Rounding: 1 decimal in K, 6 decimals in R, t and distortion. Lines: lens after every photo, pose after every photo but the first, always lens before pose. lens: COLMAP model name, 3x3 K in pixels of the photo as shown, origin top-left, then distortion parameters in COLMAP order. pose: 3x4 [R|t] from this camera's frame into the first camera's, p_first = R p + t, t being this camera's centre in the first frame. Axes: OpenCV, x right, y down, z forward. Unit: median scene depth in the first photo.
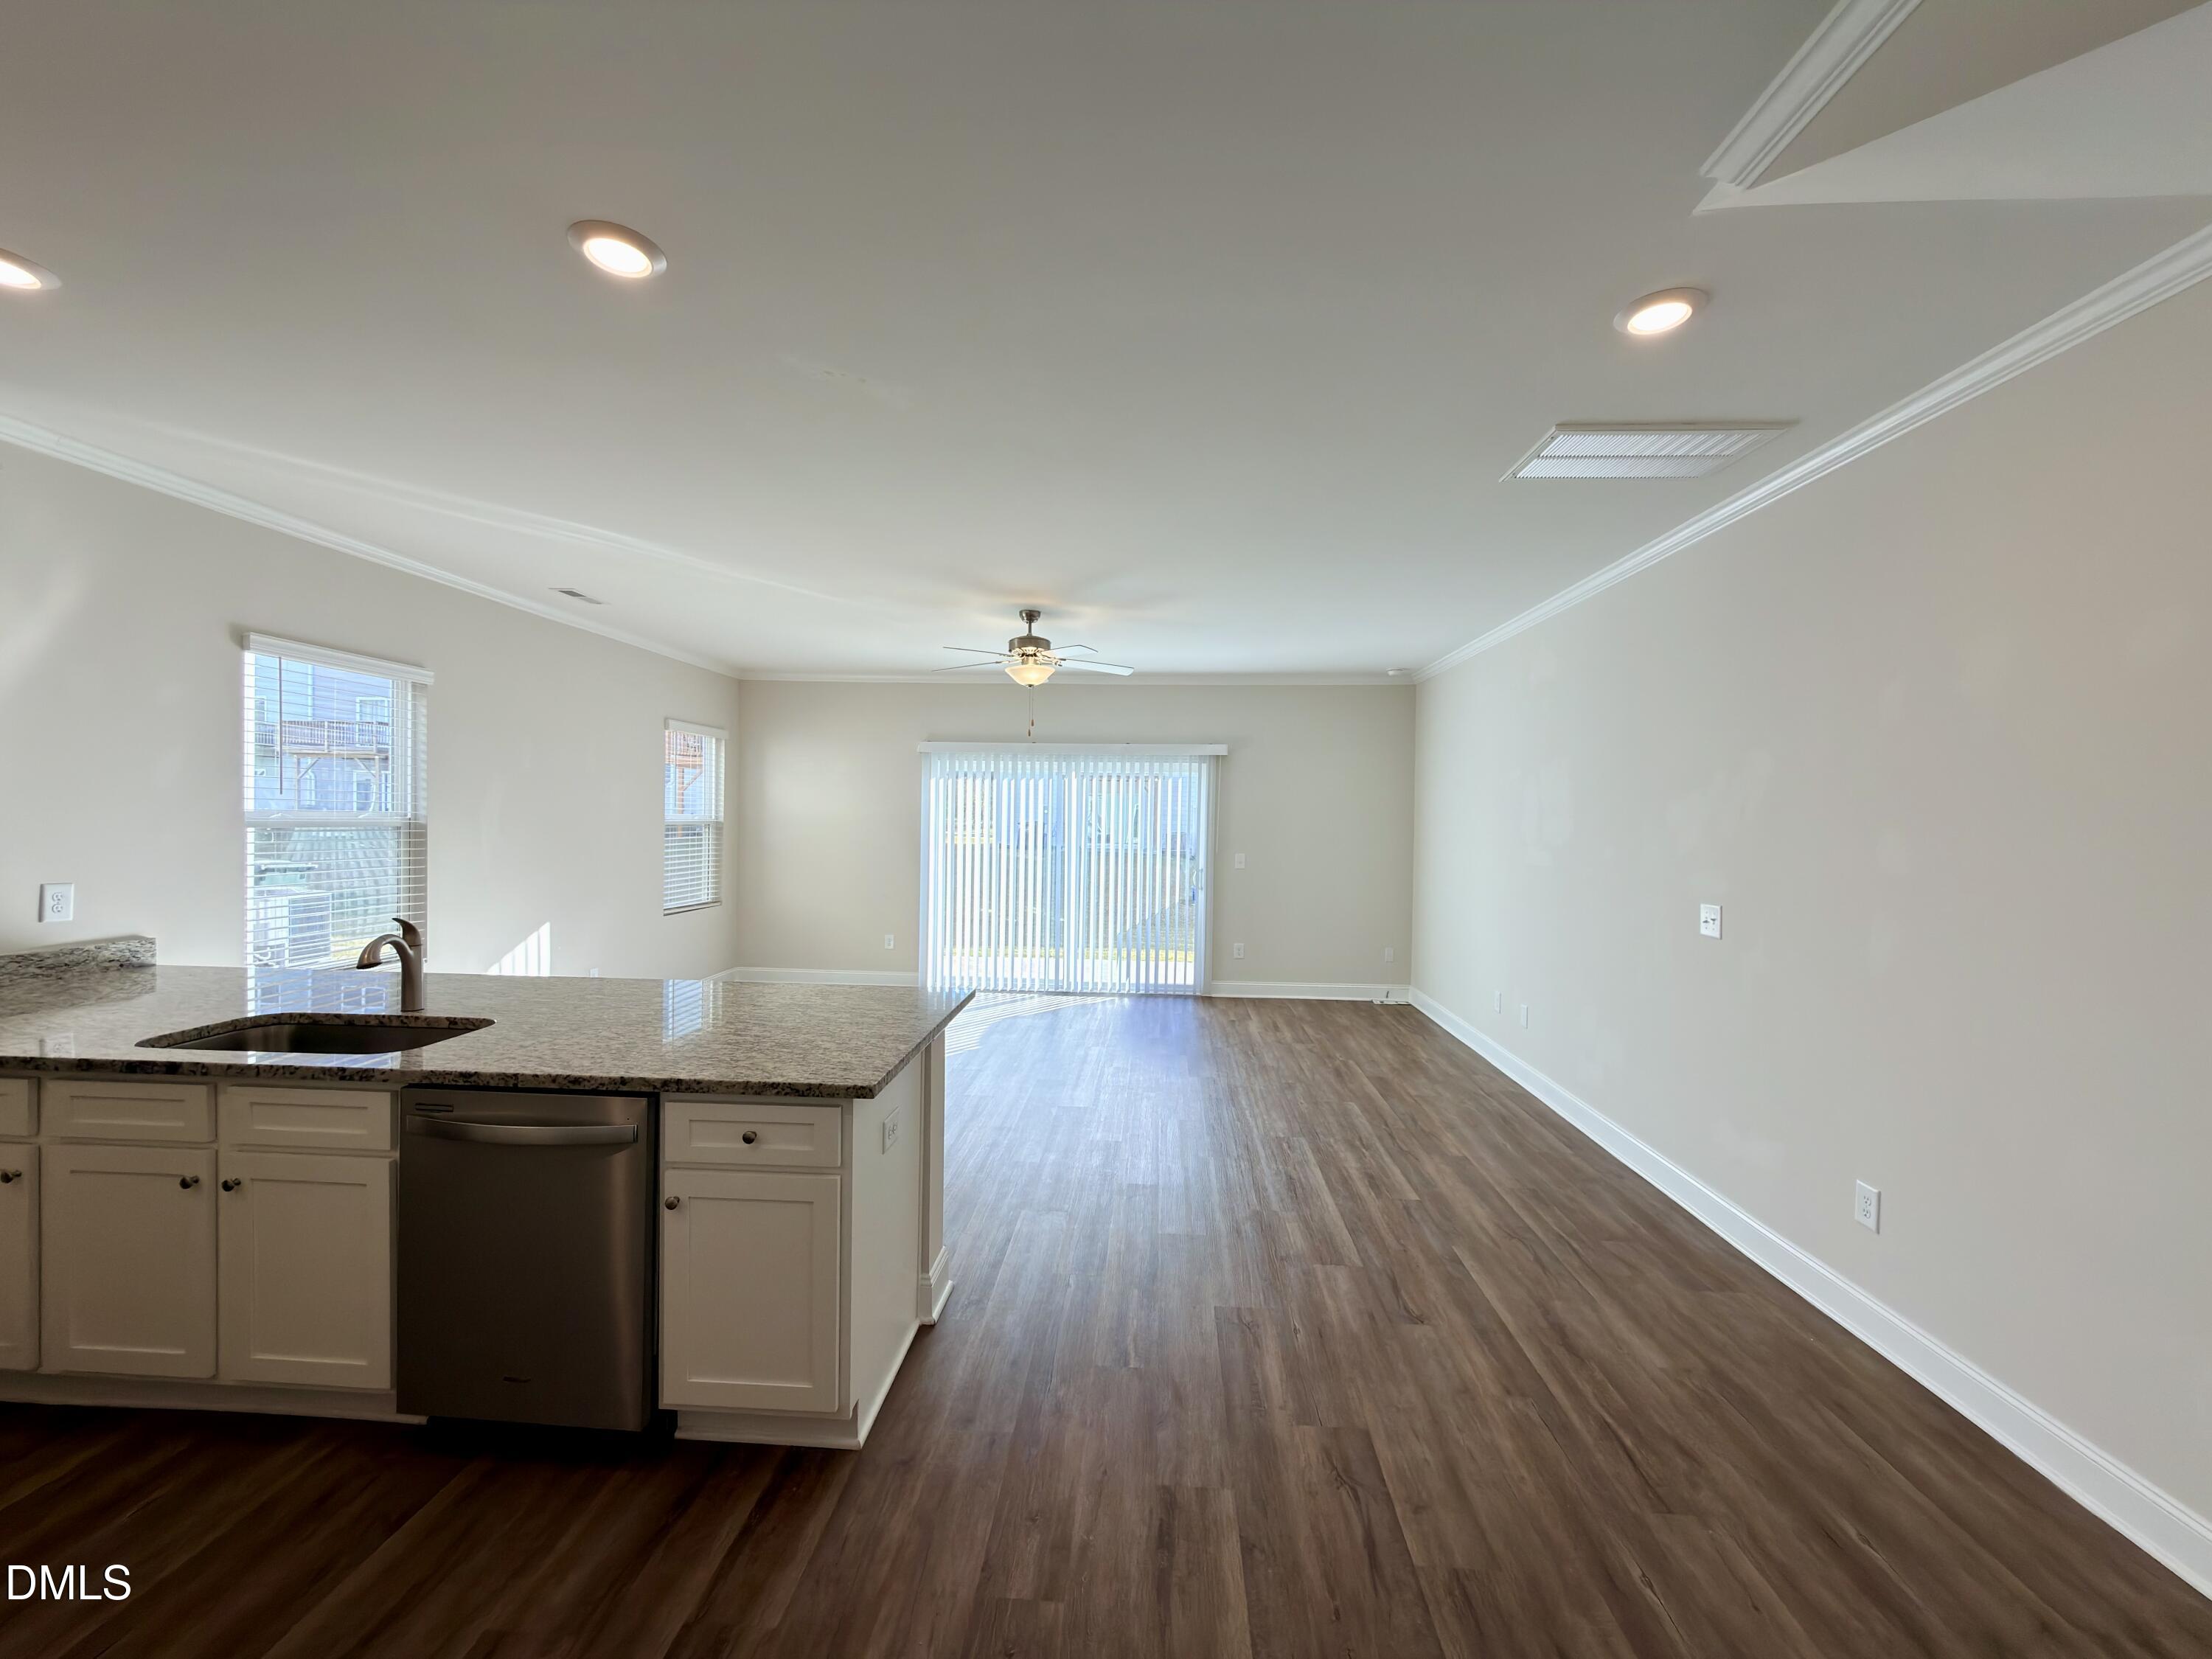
lens RADIAL K [[879.9, 0, 1109.4], [0, 879.9, 834.8], [0, 0, 1]] dist [-0.000058, 0.000257]
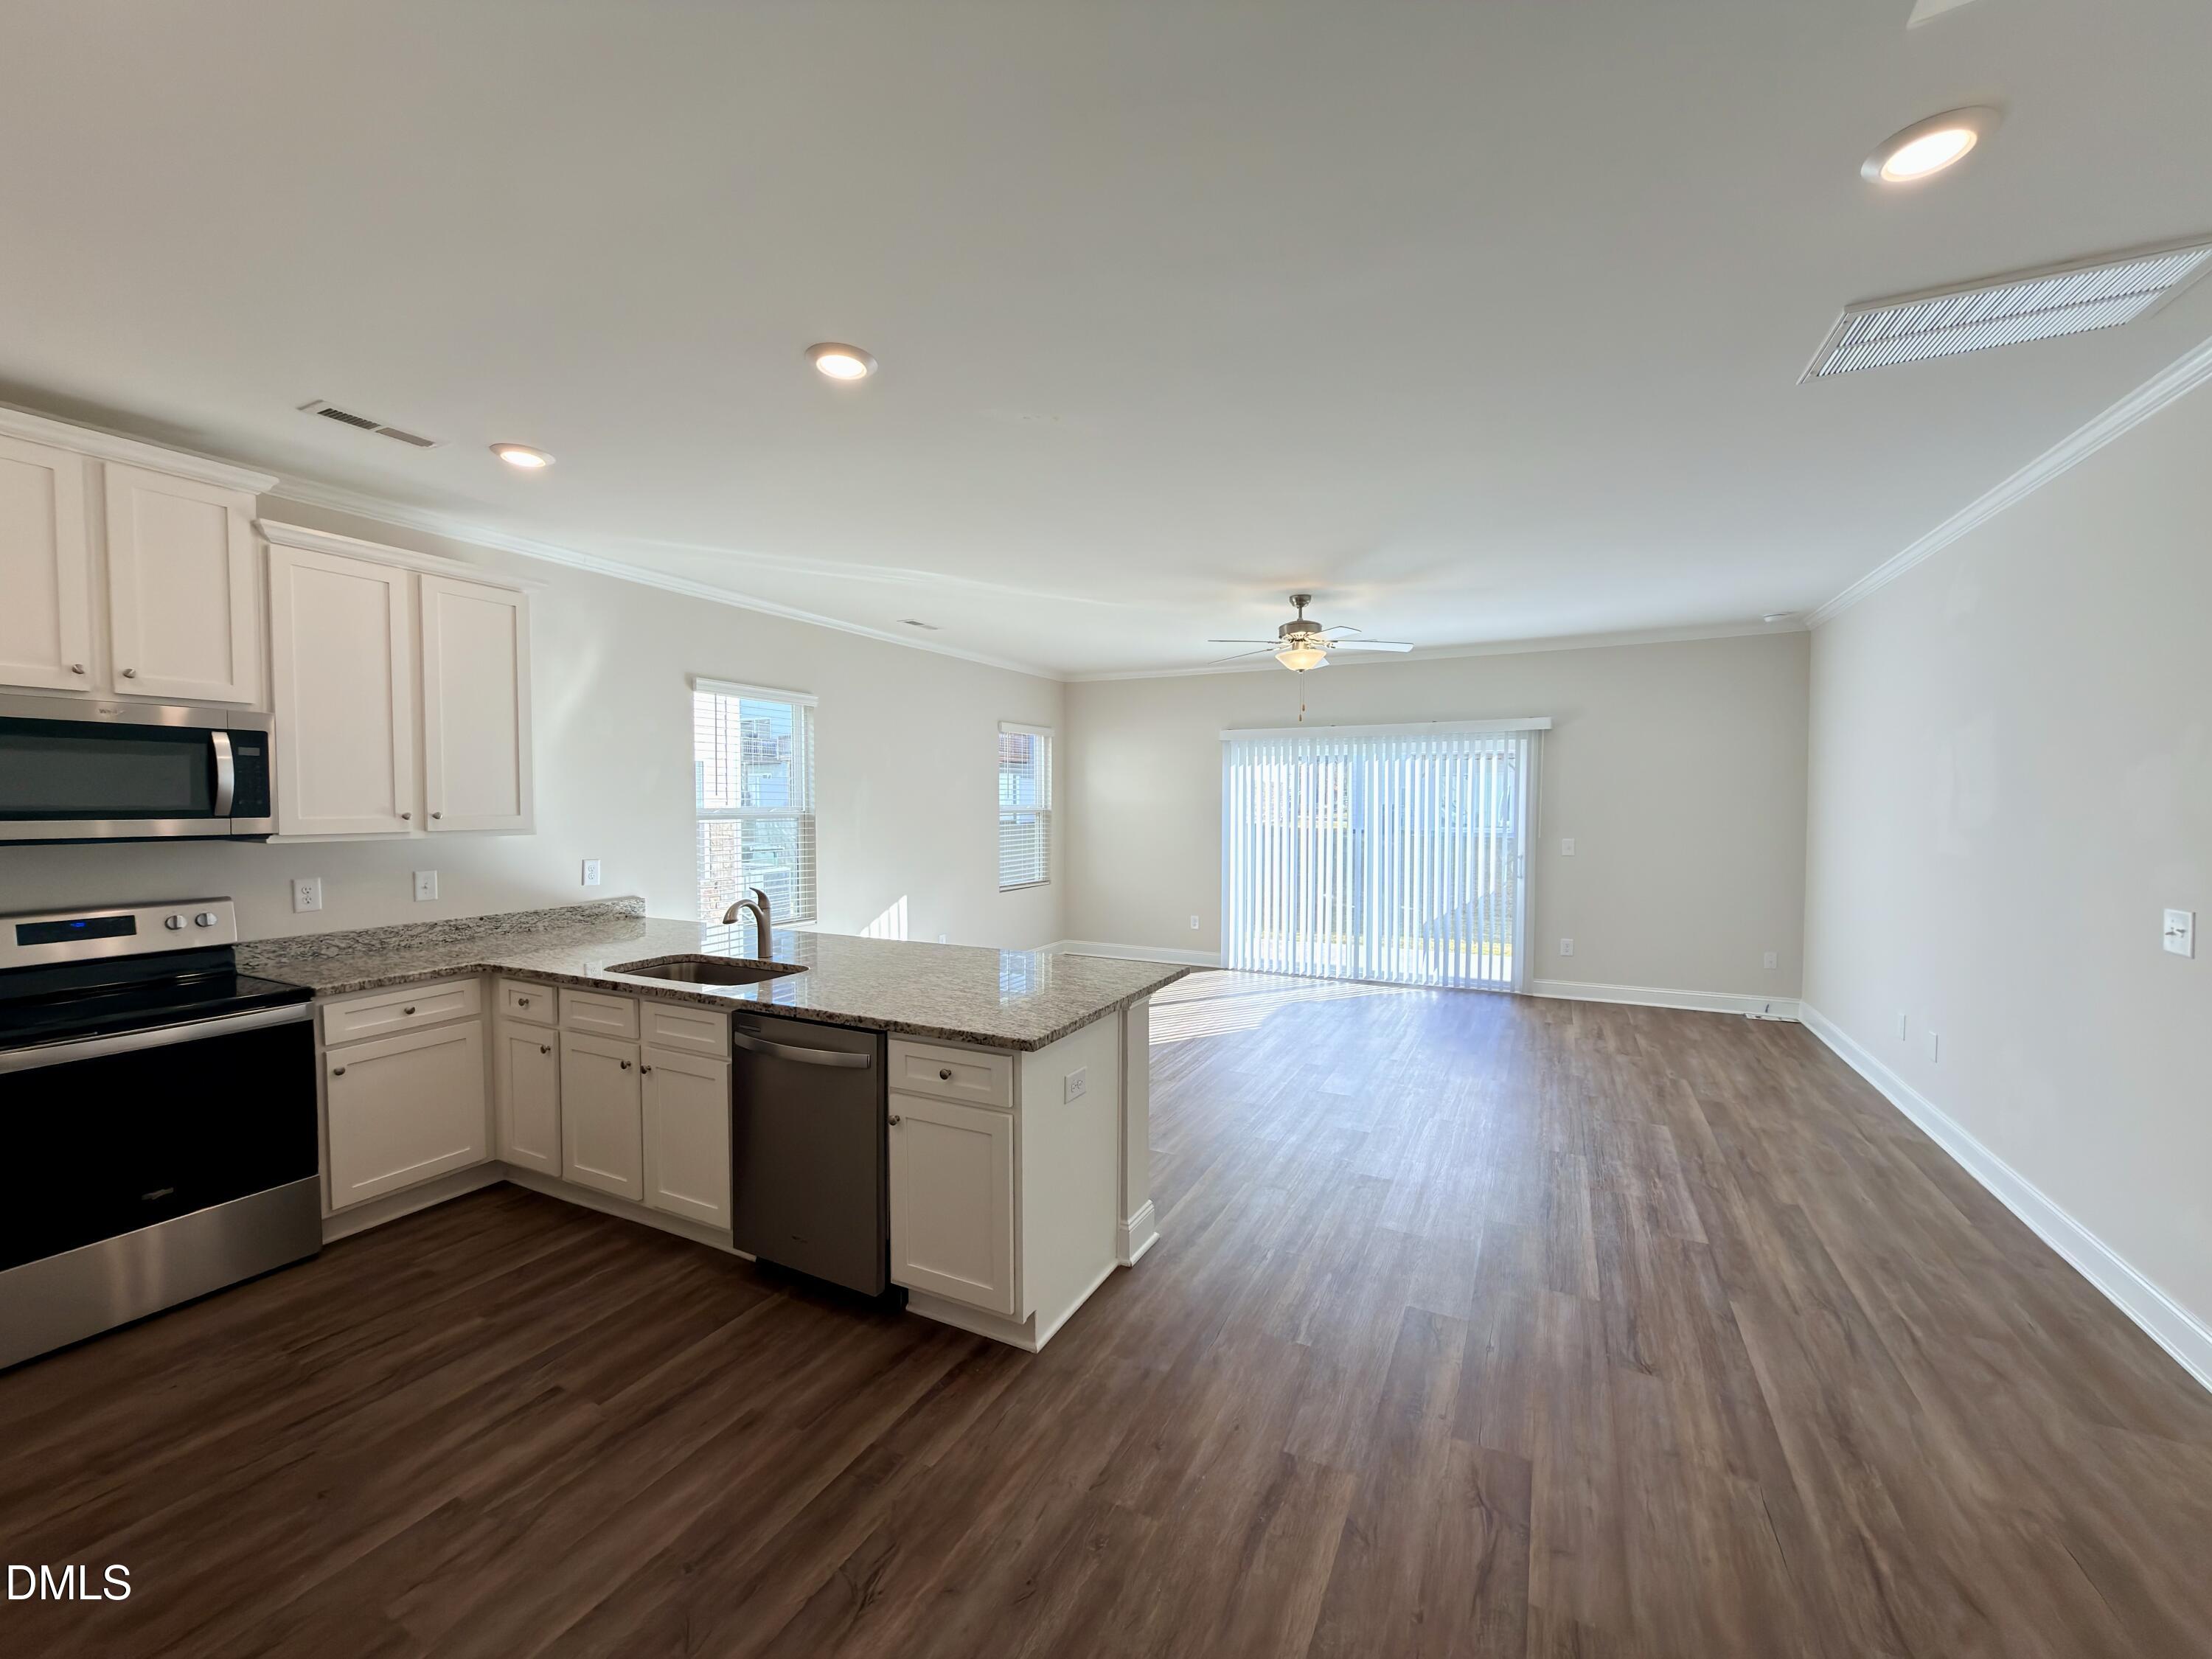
lens RADIAL K [[879.9, 0, 1109.2], [0, 879.9, 834.6], [0, 0, 1]] dist [-0.000058, 0.000257]
pose [[0.918443, -0.002019, -0.395548, 0.182640], [0.008893, 0.999840, 0.015545, -0.001651], [0.395453, -0.017795, 0.918314, -0.010352]]
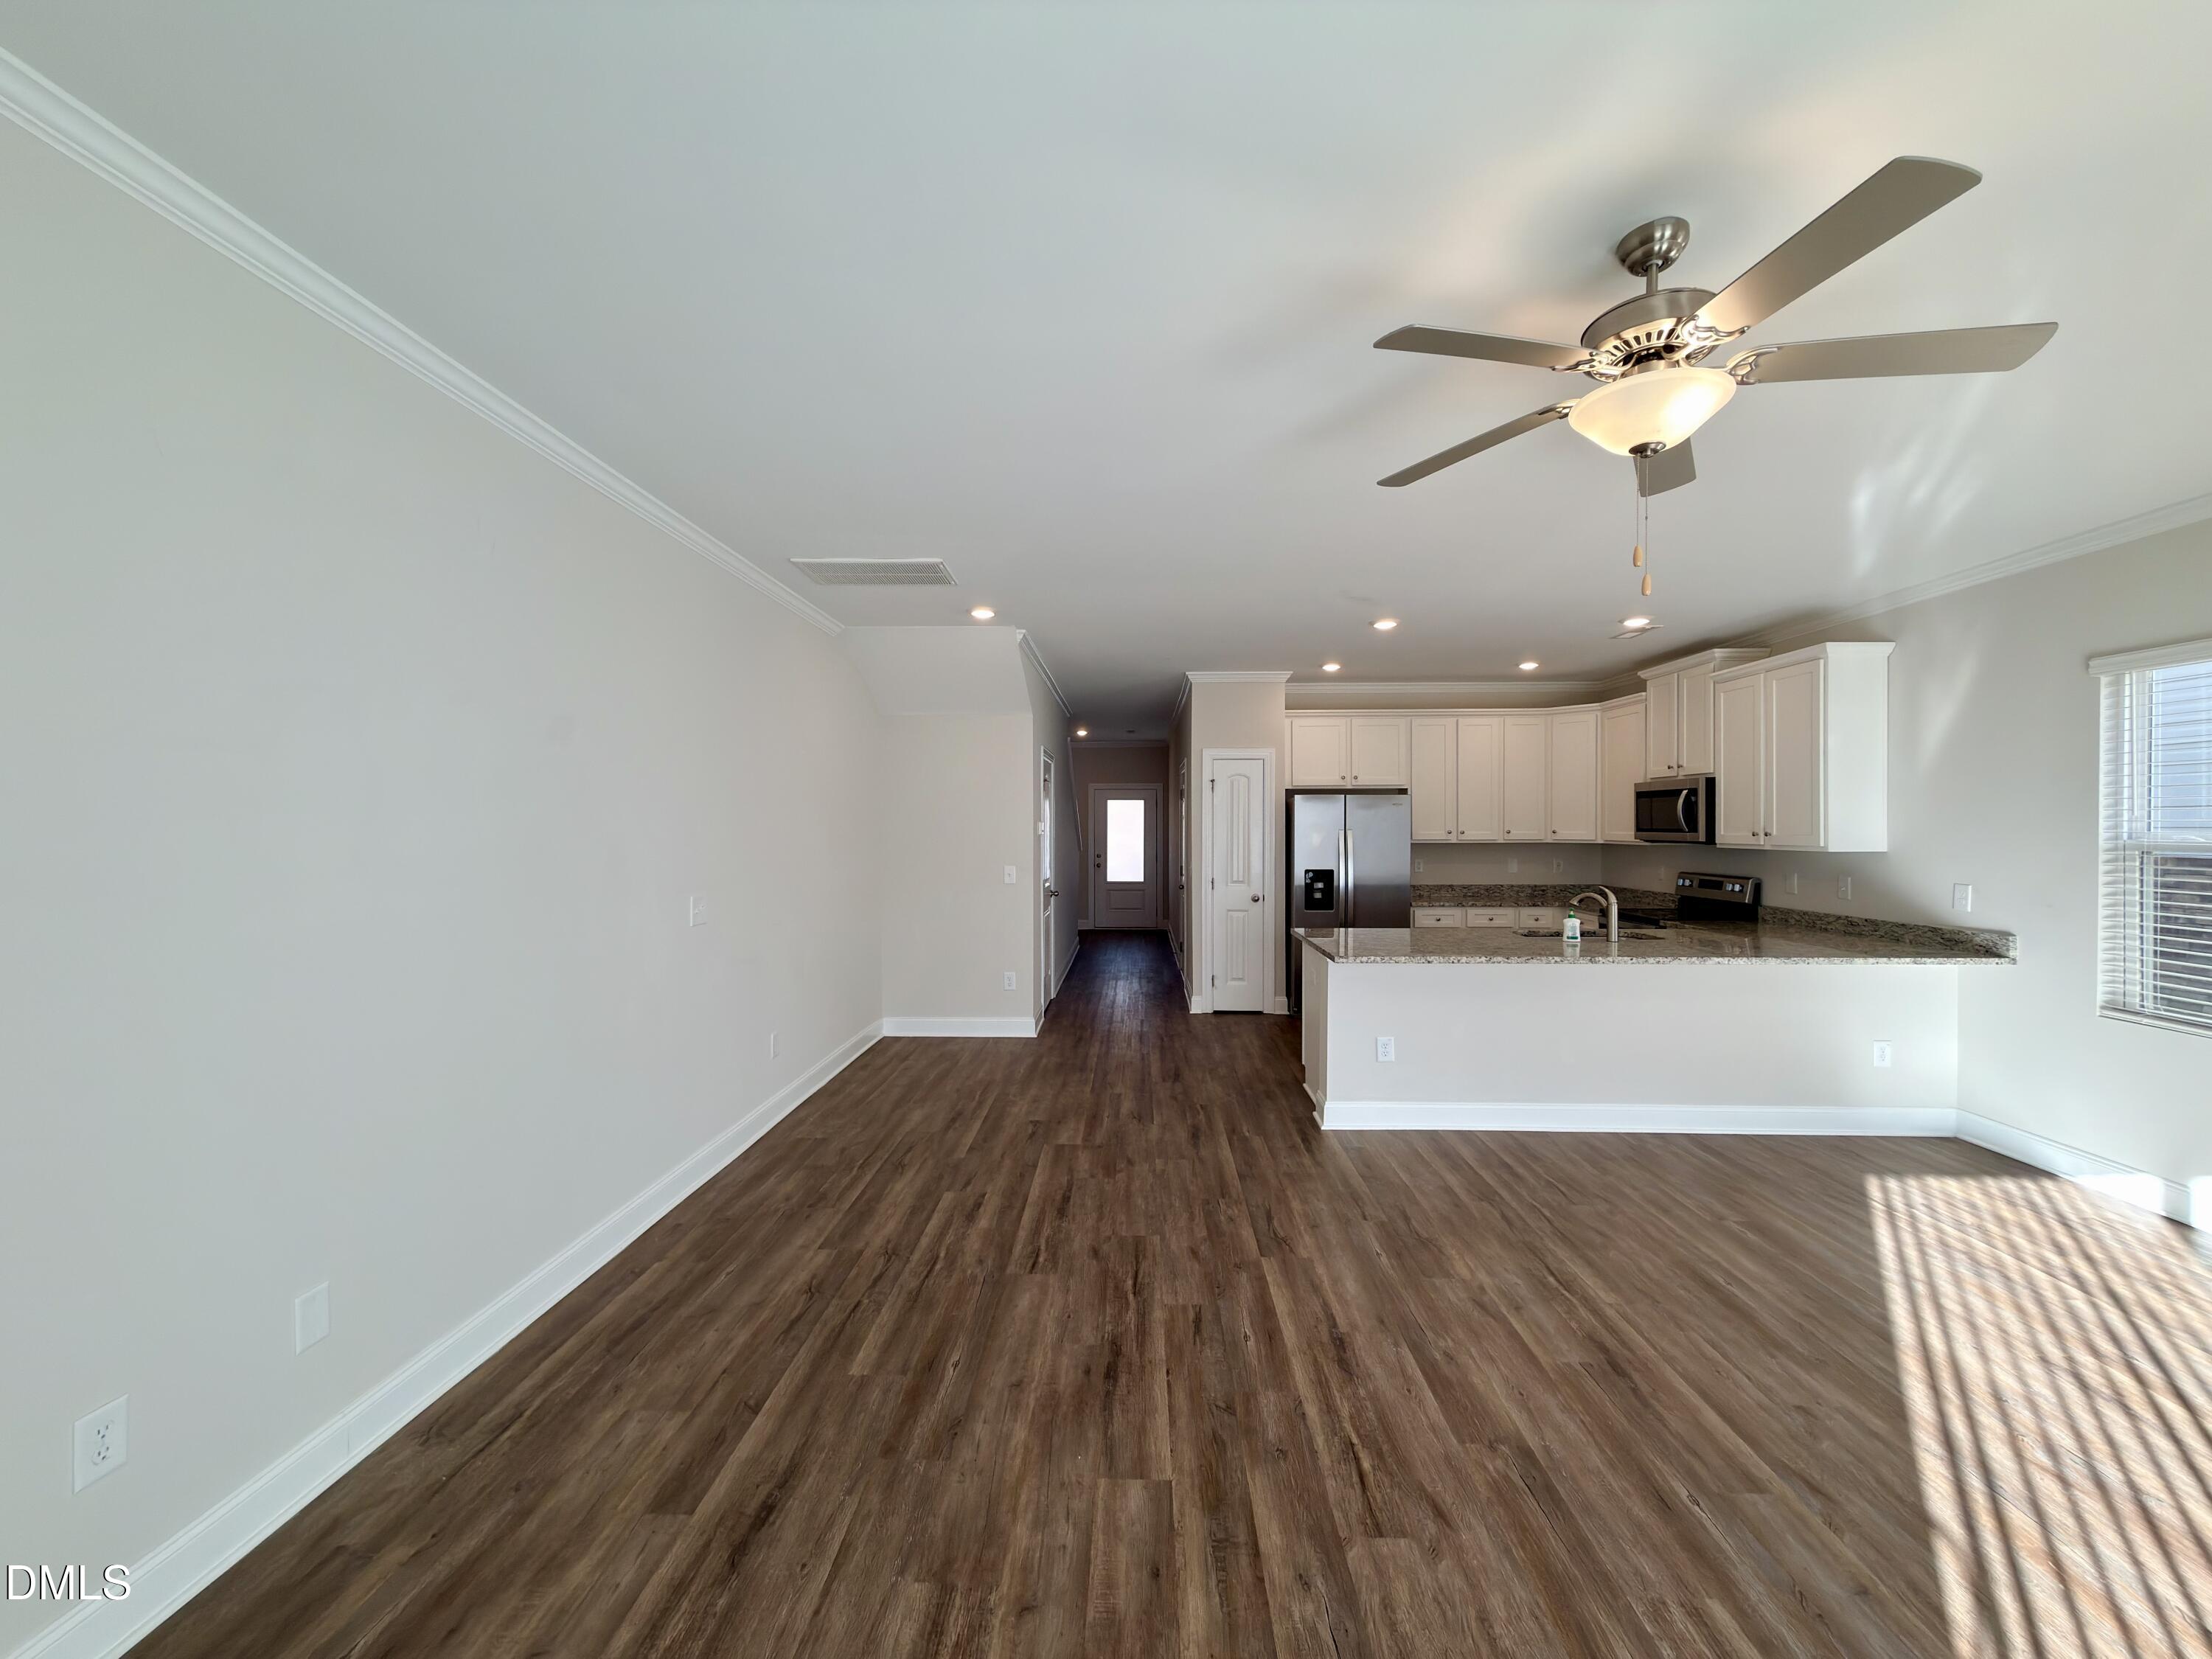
lens RADIAL K [[879.9, 0, 1109.6], [0, 879.9, 835.8], [0, 0, 1]] dist [-0.000058, 0.000257]
pose [[-0.999525, -0.017245, -0.025541, 0.226688], [-0.017987, 0.999415, 0.029102, -0.039416], [0.025024, 0.029548, -0.999250, 2.351942]]
